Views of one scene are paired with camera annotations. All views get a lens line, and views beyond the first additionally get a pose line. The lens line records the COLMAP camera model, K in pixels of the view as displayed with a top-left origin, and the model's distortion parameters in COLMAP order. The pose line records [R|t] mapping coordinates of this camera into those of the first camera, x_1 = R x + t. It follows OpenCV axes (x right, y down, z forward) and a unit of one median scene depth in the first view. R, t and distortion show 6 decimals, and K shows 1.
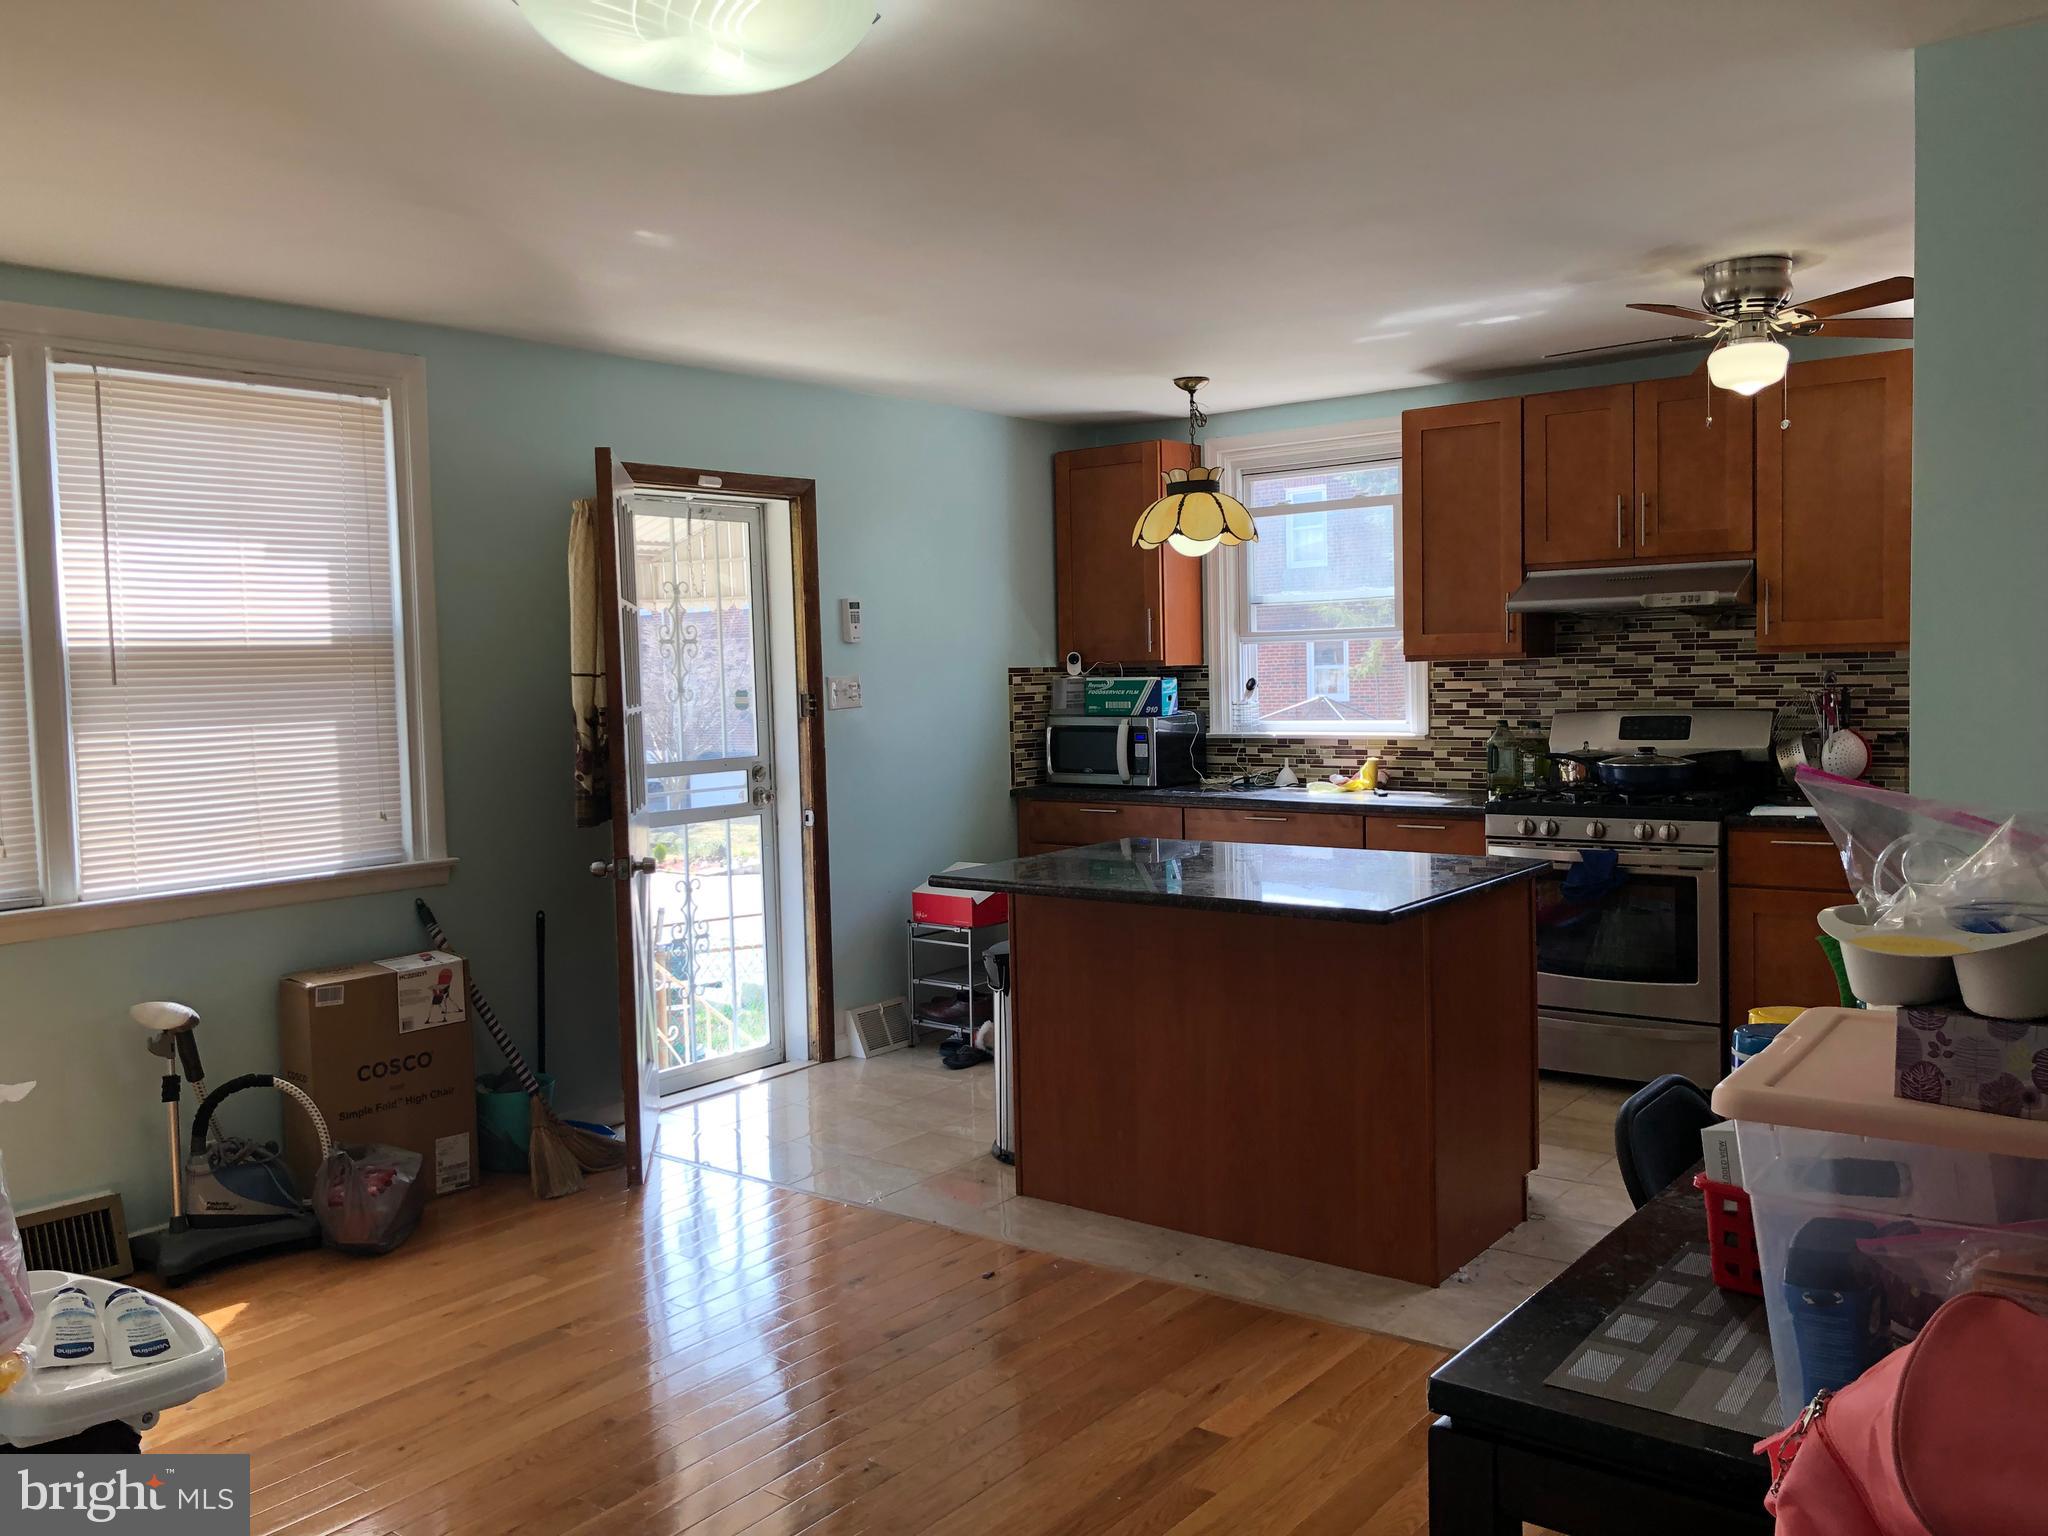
lens RADIAL K [[1648.4, 0, 1026.2], [0, 1648.4, 760.5], [0, 0, 1]] dist [0.118322, -0.352013]
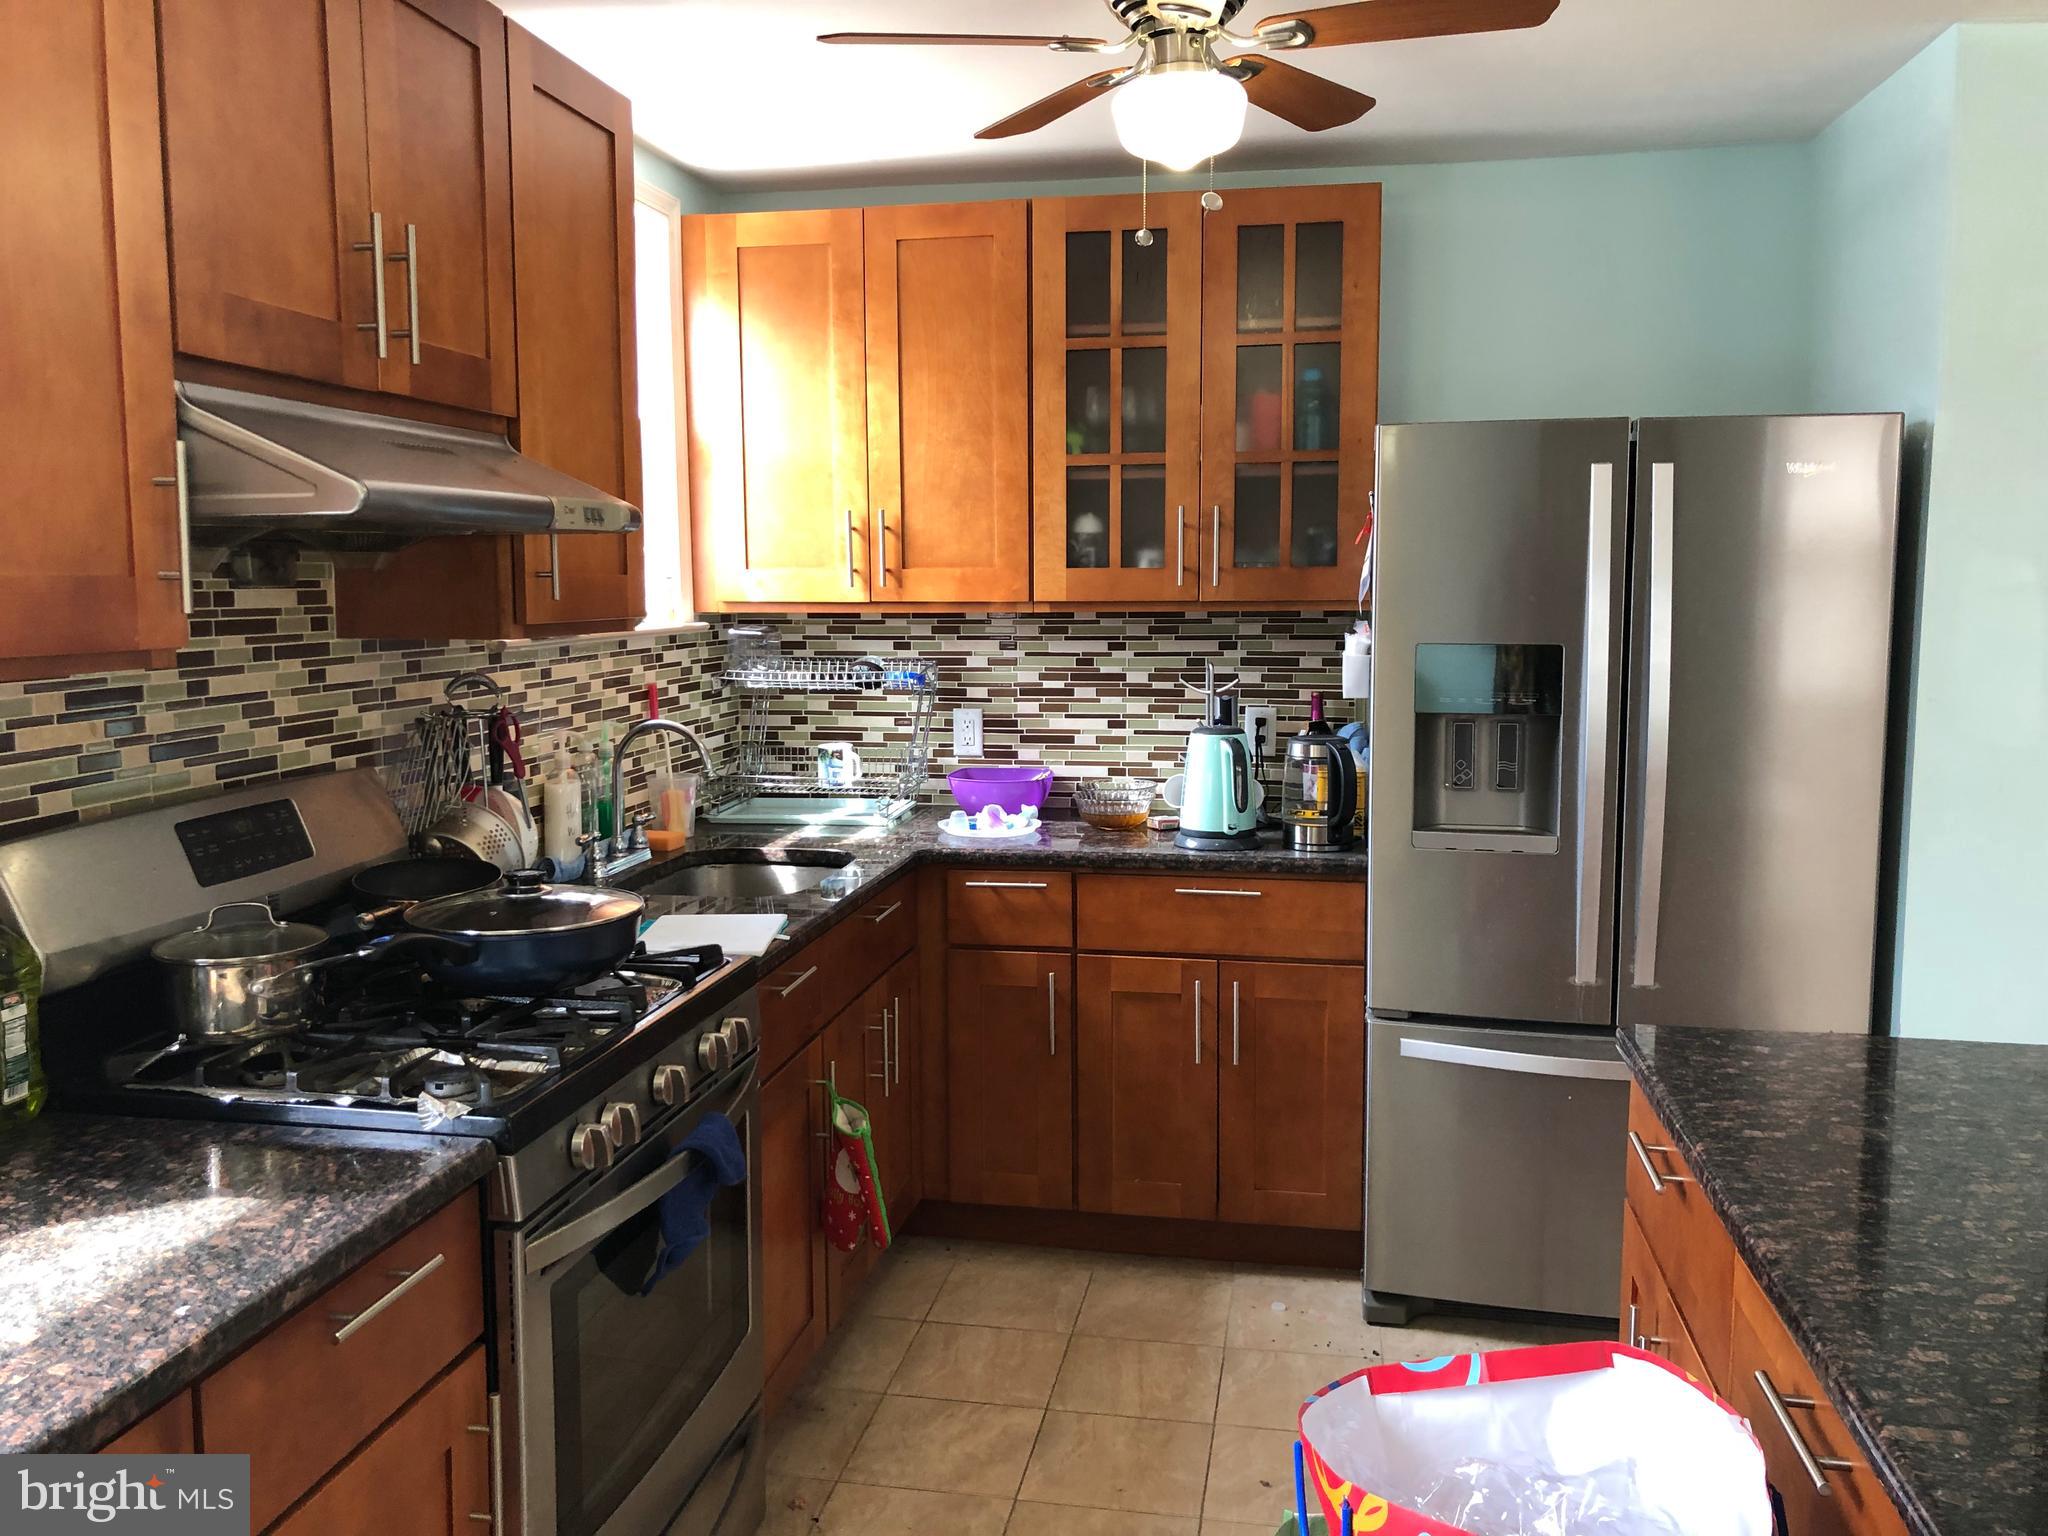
lens RADIAL K [[1673.9, 0, 996.6], [0, 1673.9, 756.1], [0, 0, 1]] dist [0.001334, -0.006490]
pose [[-0.443223, -0.068216, 0.893812, -0.036404], [0.067152, 0.991772, 0.108991, -0.062433], [-0.893893, 0.108328, -0.434995, 0.914539]]
